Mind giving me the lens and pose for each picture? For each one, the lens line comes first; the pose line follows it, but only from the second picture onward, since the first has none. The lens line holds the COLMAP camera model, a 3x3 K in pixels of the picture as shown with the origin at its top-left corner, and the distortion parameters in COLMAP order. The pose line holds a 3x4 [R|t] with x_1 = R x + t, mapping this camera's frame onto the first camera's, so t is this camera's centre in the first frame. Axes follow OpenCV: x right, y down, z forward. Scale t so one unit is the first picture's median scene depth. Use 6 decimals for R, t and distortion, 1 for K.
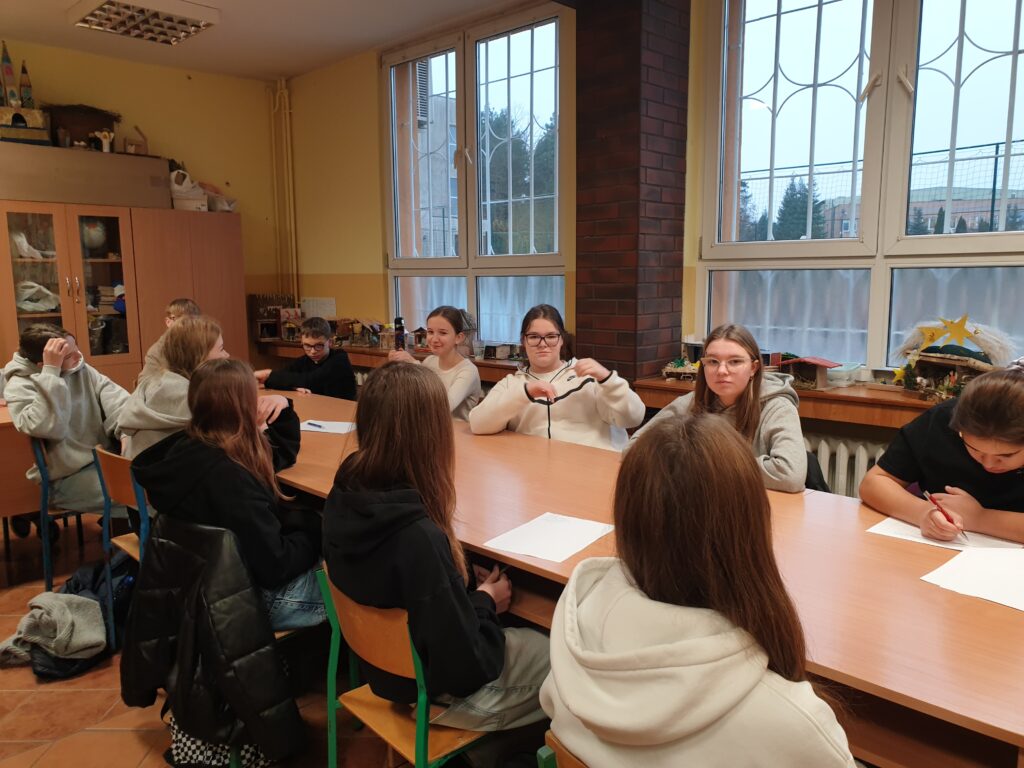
lens RADIAL K [[802.1, 0, 520.1], [0, 802.1, 389.0], [0, 0, 1]] dist [0.000501, 0.016156]
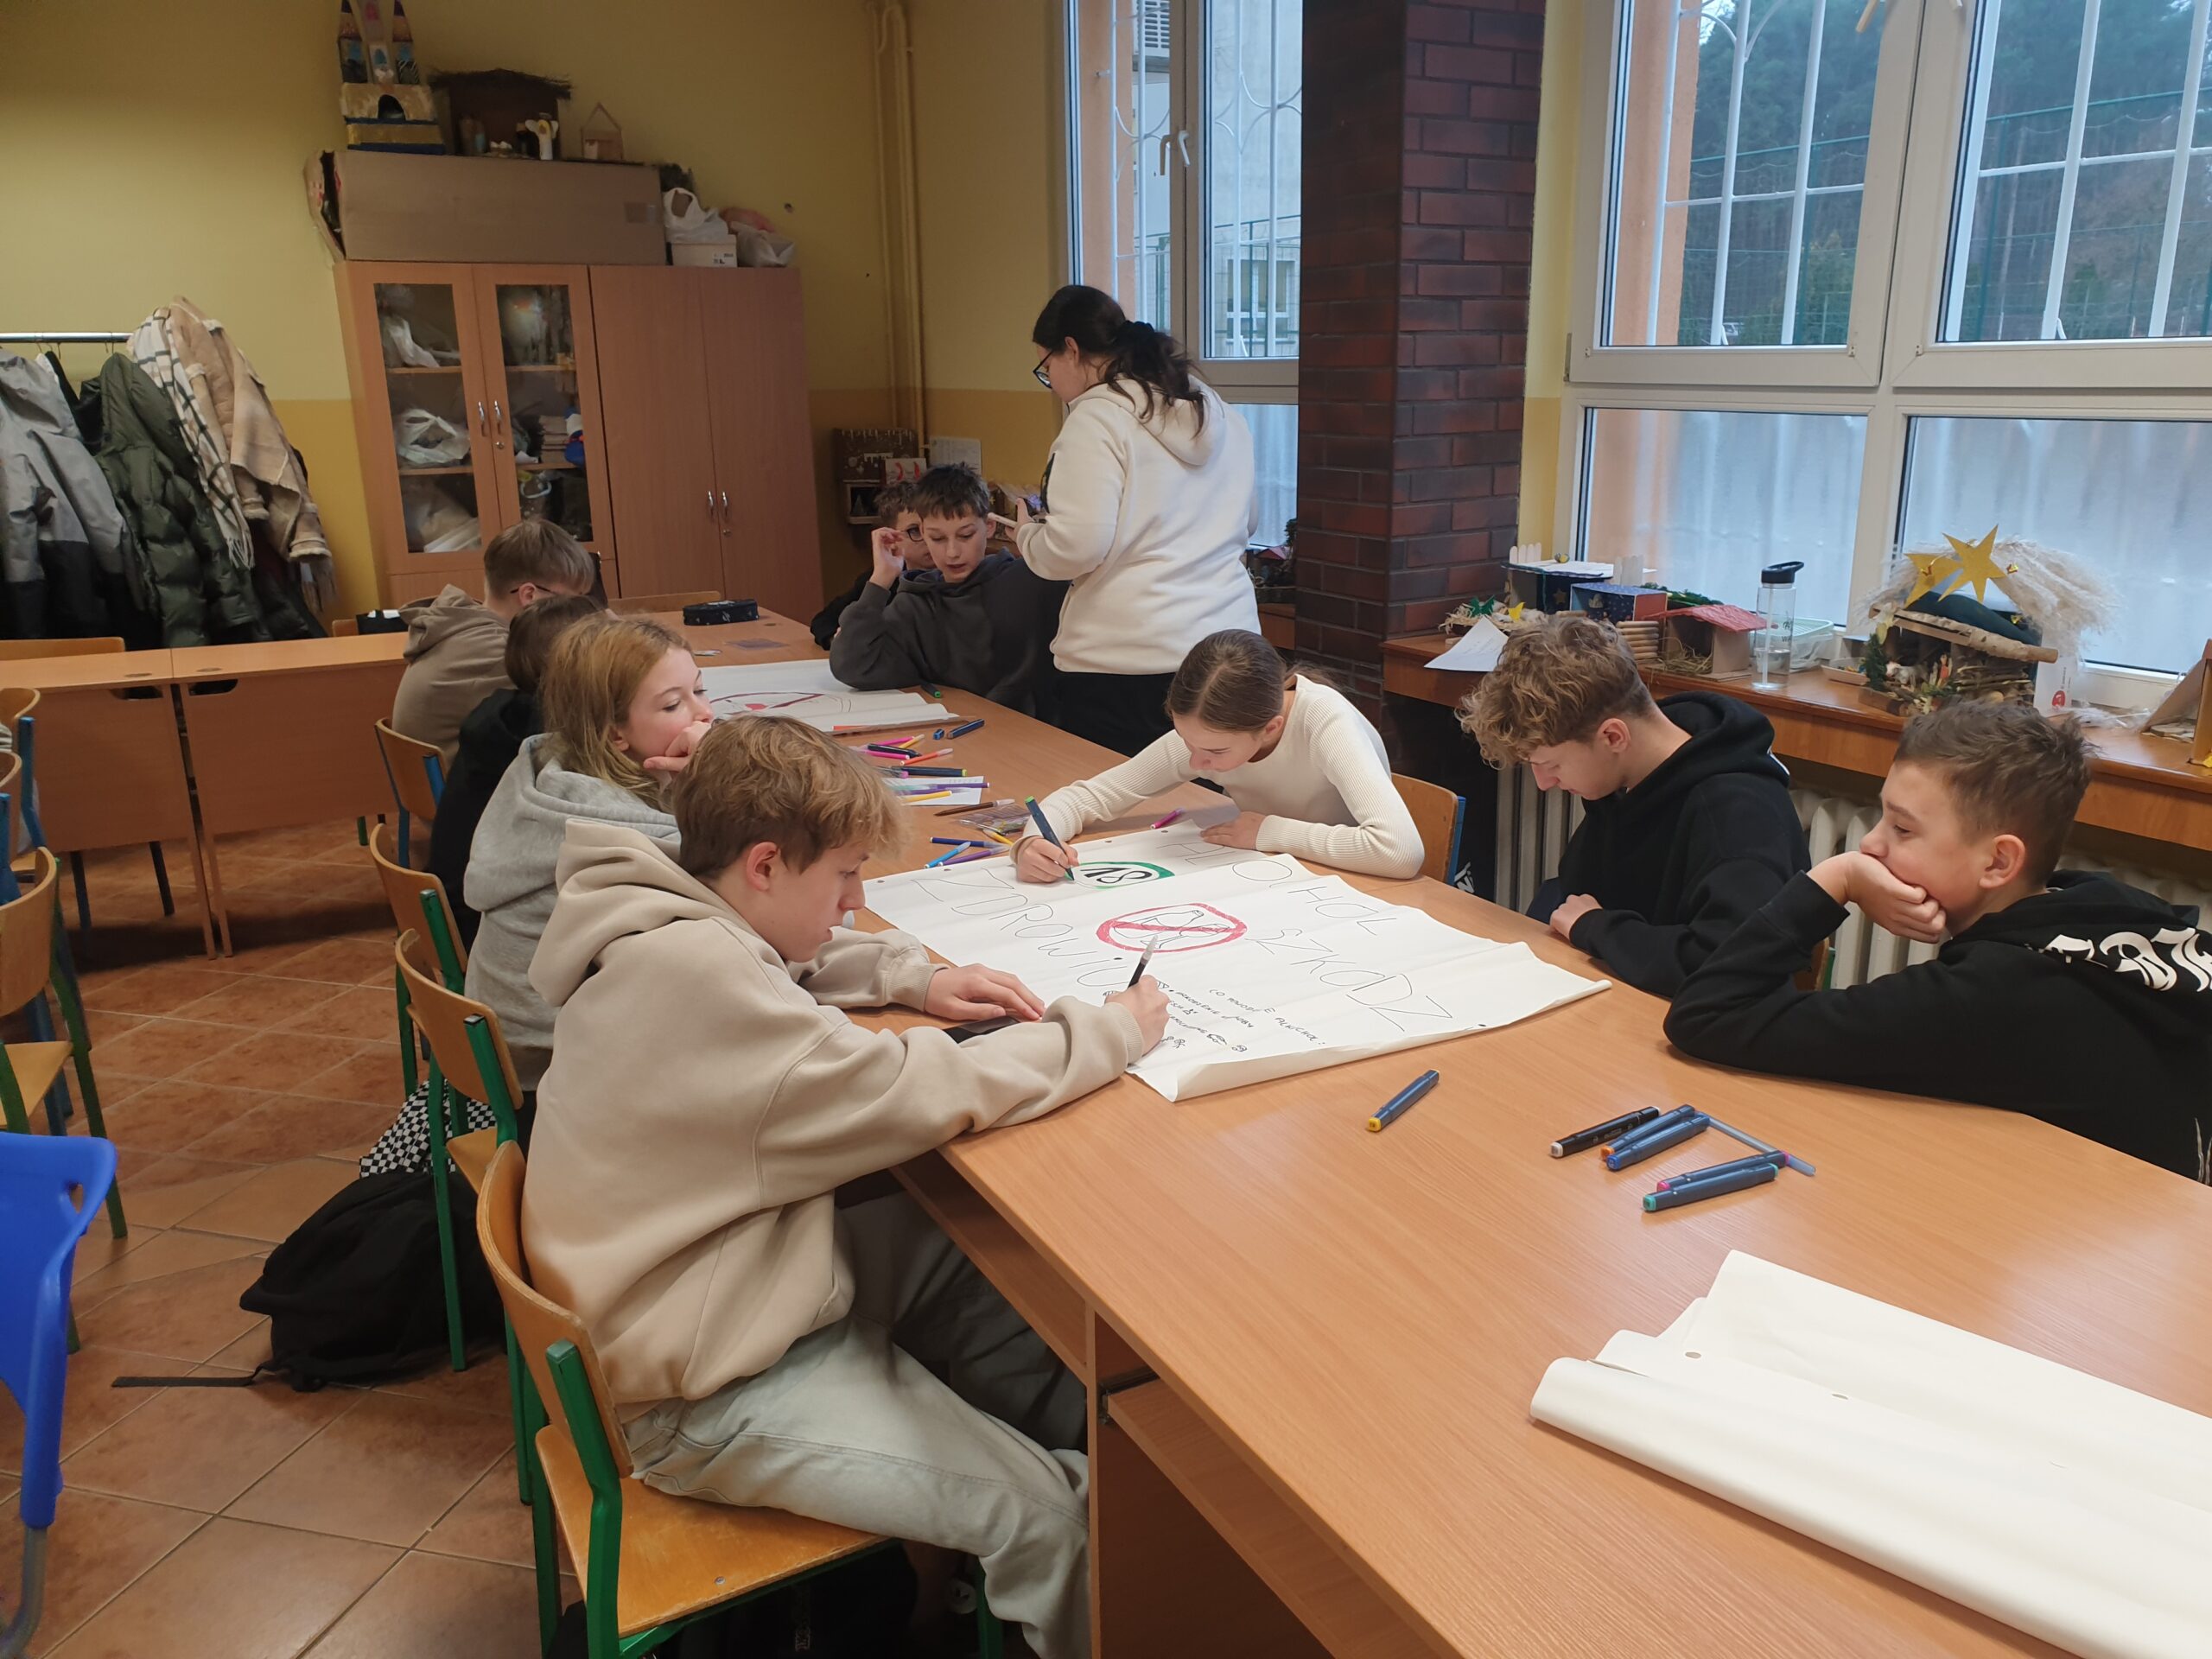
lens RADIAL K [[1732.6, 0, 1136.1], [0, 1732.6, 860.1], [0, 0, 1]] dist [0.000501, 0.016156]
pose [[0.961115, 0.076318, -0.265392, 0.216606], [-0.037637, 0.988286, 0.147899, -0.020979], [0.273570, -0.132160, 0.952729, -0.056175]]
